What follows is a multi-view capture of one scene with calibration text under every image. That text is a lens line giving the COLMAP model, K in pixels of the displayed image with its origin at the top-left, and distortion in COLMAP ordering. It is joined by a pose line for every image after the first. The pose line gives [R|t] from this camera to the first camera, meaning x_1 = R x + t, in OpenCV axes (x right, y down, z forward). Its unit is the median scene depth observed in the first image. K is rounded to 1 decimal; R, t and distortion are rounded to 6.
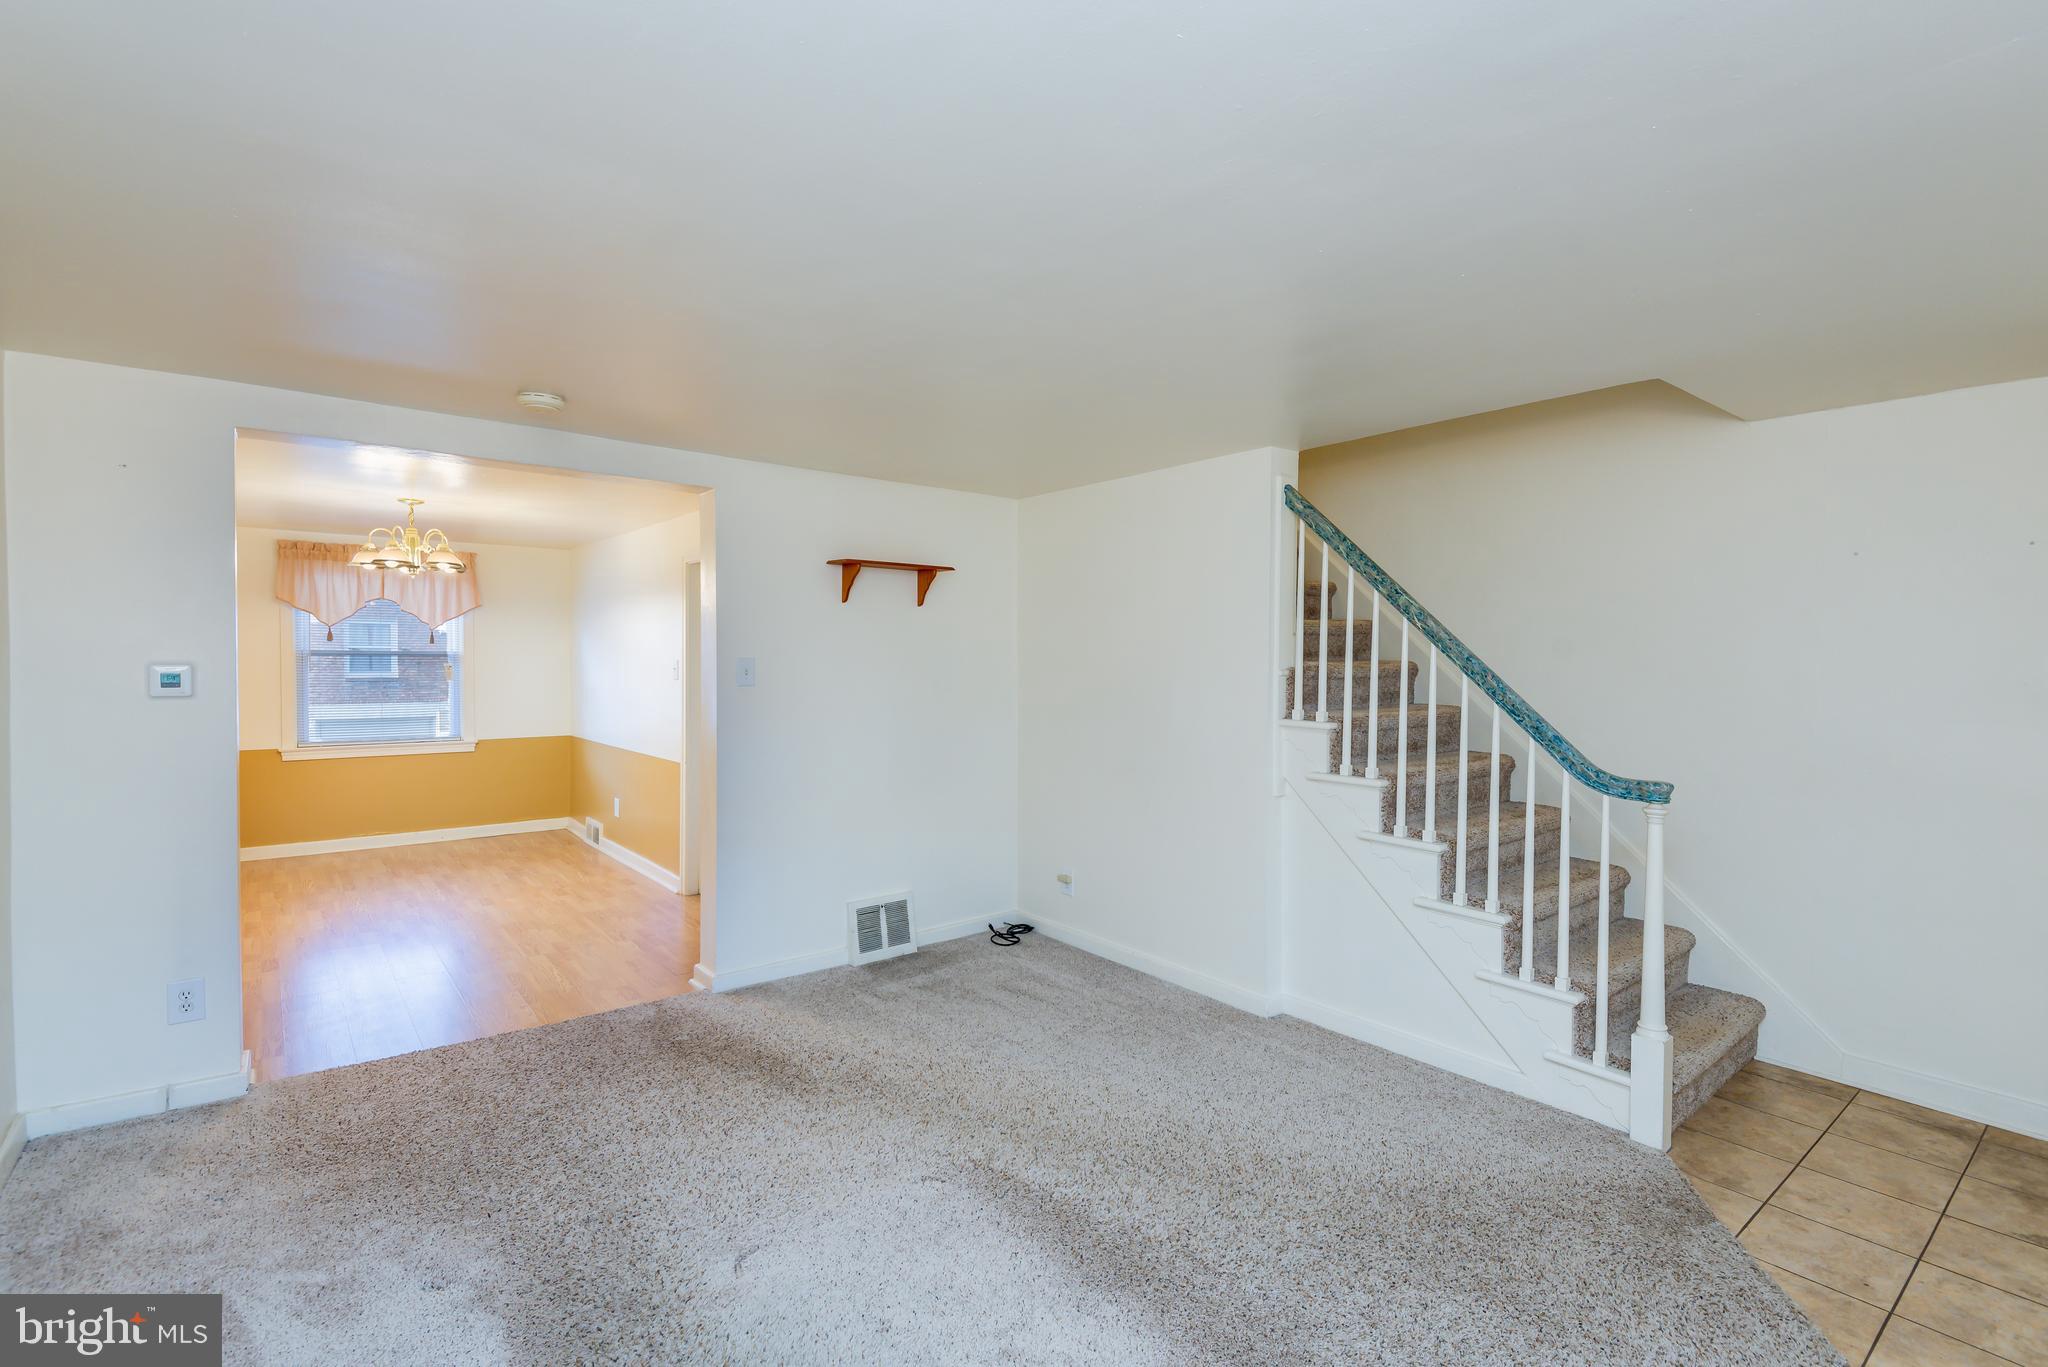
lens RADIAL K [[956.4, 0, 1034.1], [0, 956.4, 677.7], [0, 0, 1]] dist [-0.001214, -0.008047]
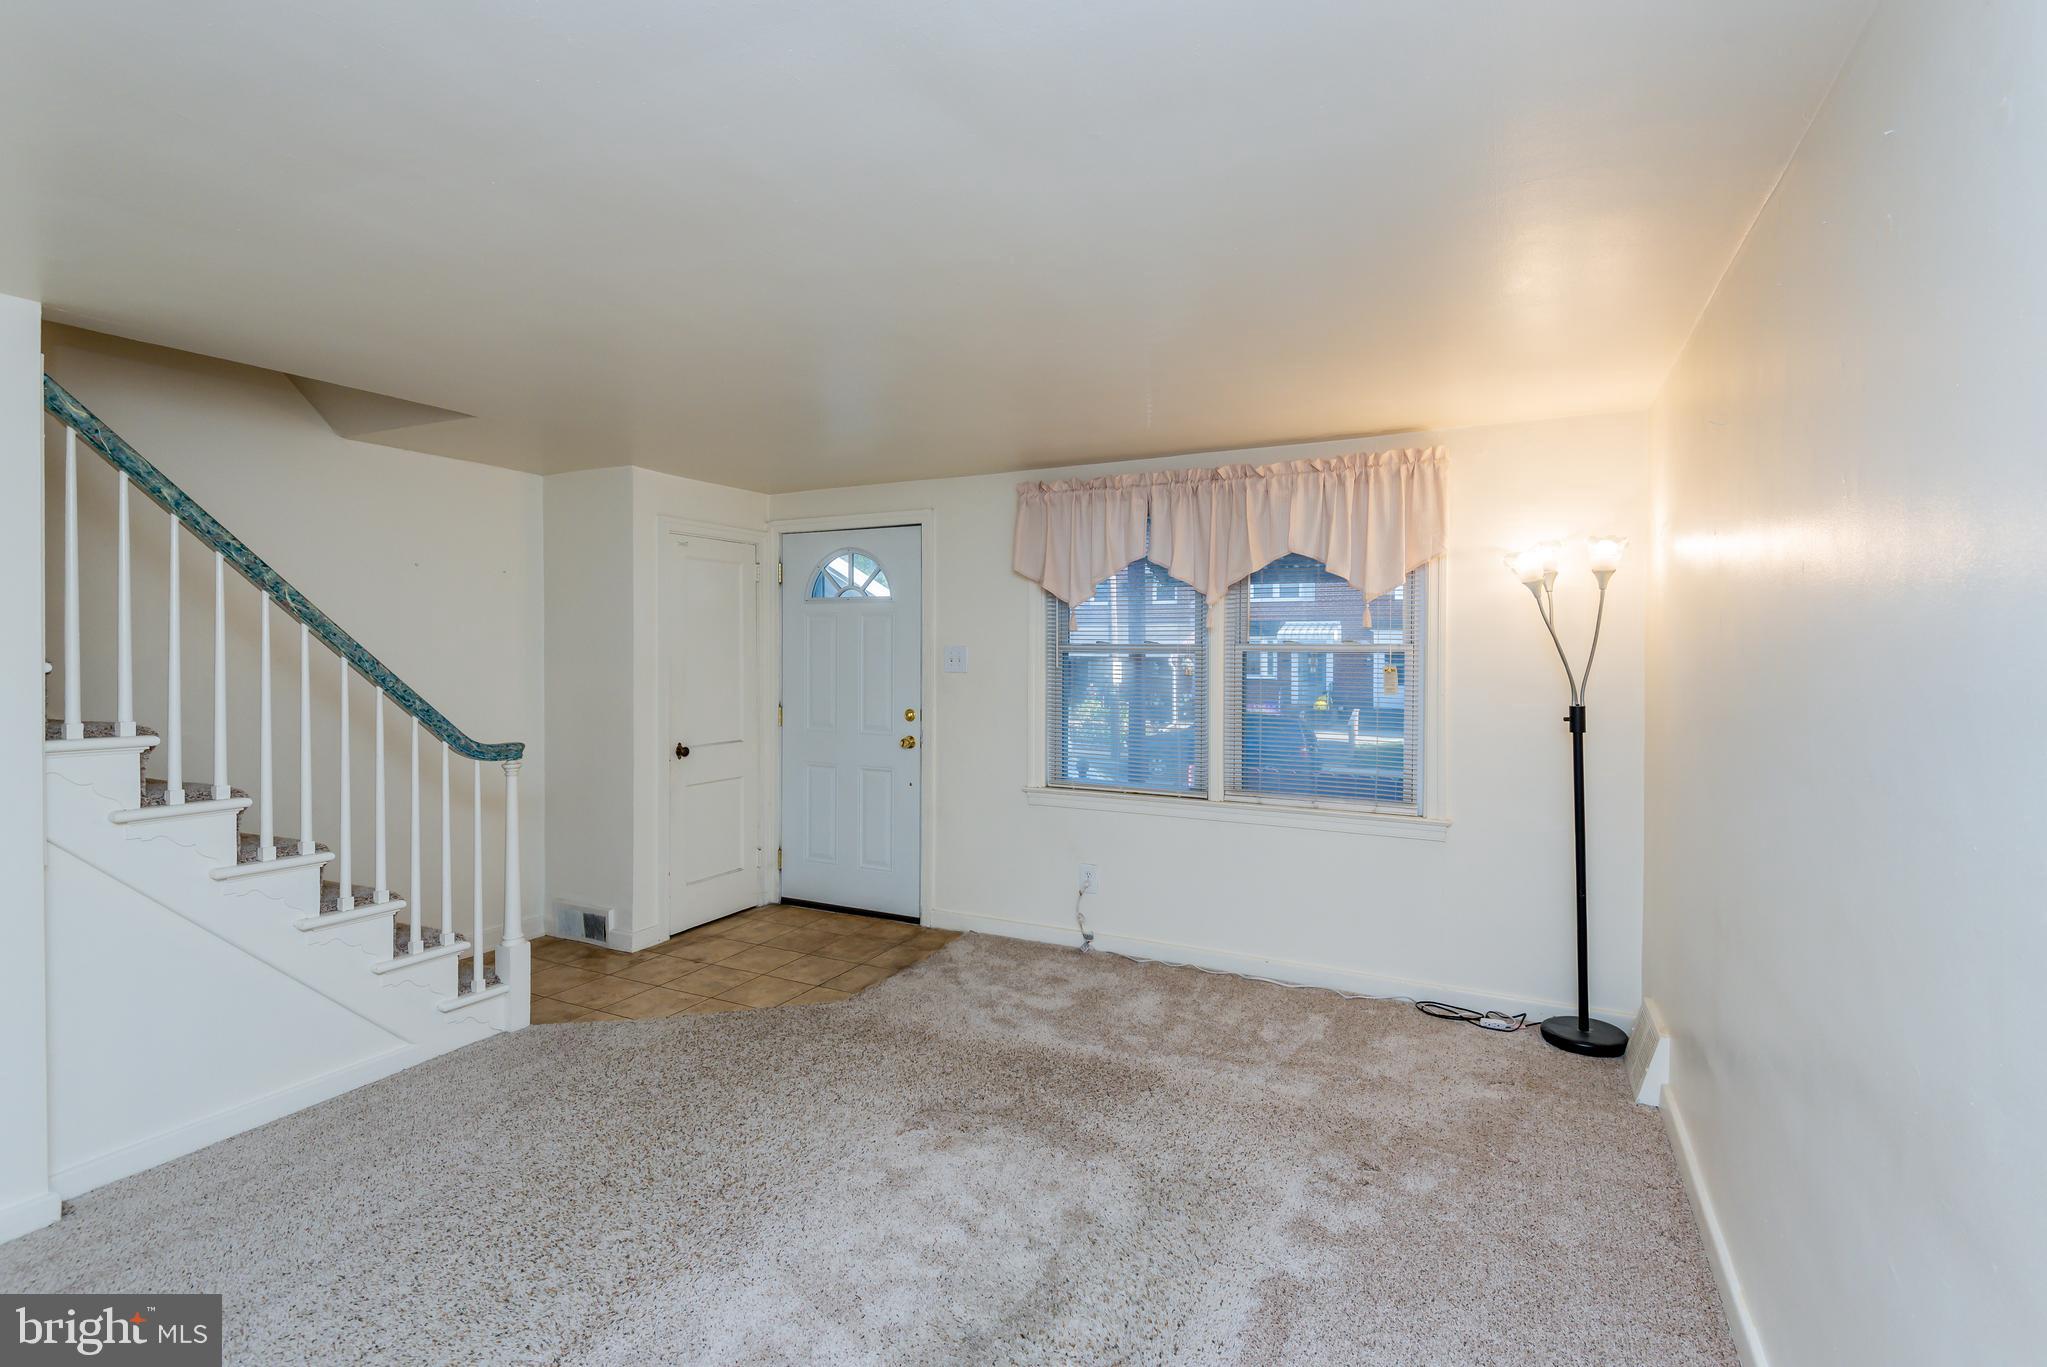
lens RADIAL K [[955.9, 0, 1010.0], [0, 955.9, 649.8], [0, 0, 1]] dist [-0.001214, -0.008047]
pose [[-0.401614, -0.008657, 0.915768, -0.468511], [0.020977, 0.999606, 0.018649, -0.014086], [-0.915569, 0.026700, -0.401275, 0.542240]]
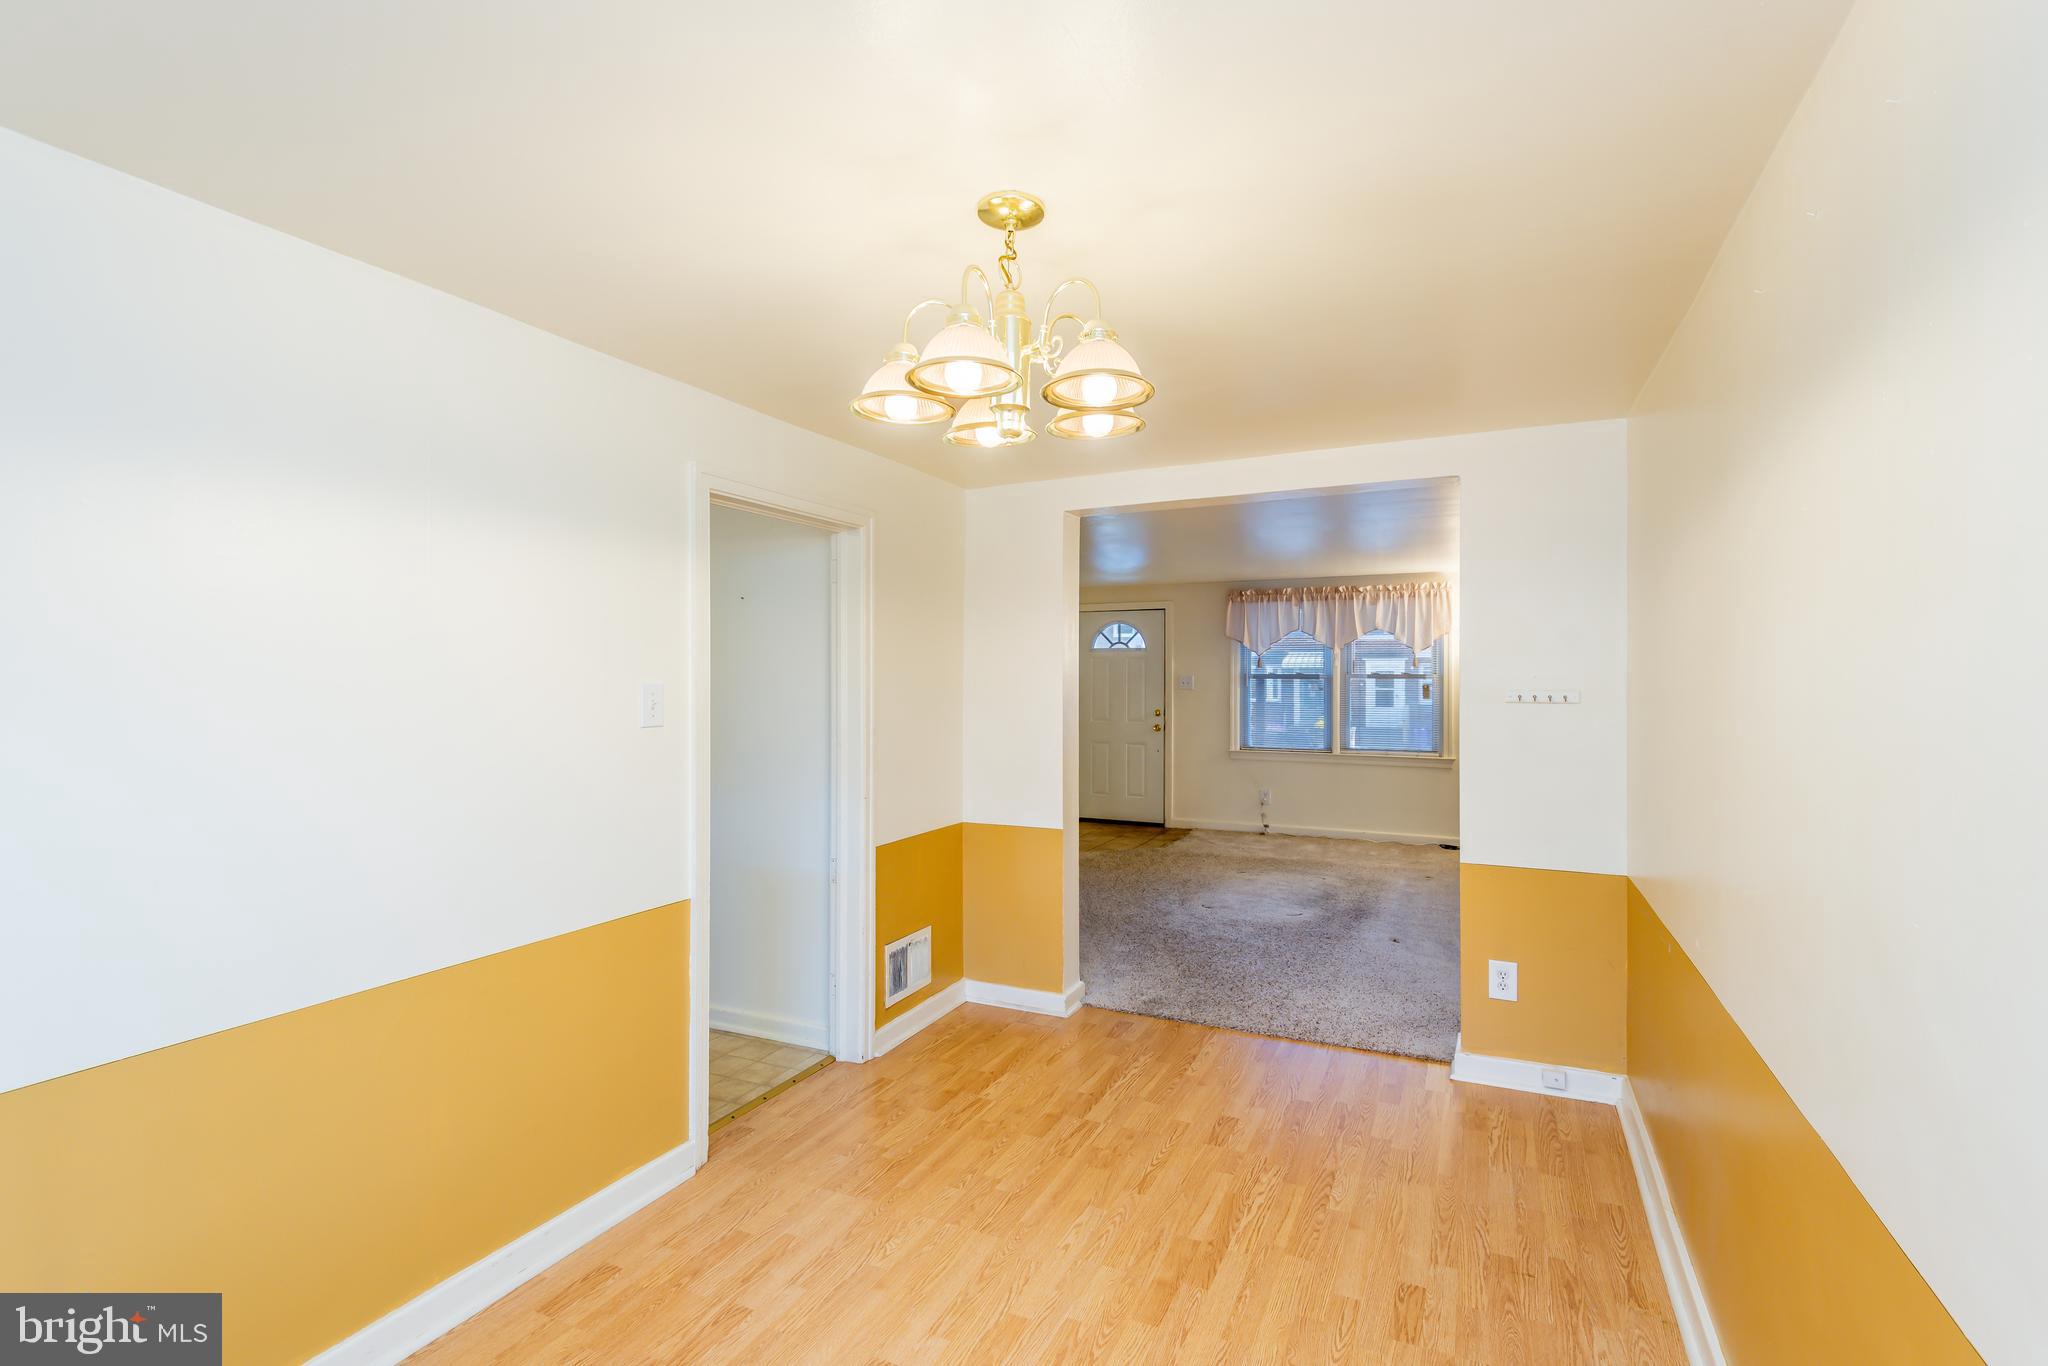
lens RADIAL K [[956.4, 0, 1021.2], [0, 956.4, 685.2], [0, 0, 1]] dist [-0.001214, -0.008047]
pose [[-0.428726, -0.019093, 0.903233, -0.970957], [0.017578, 0.999411, 0.029470, -0.037368], [-0.903263, 0.028511, -0.428138, 1.160818]]
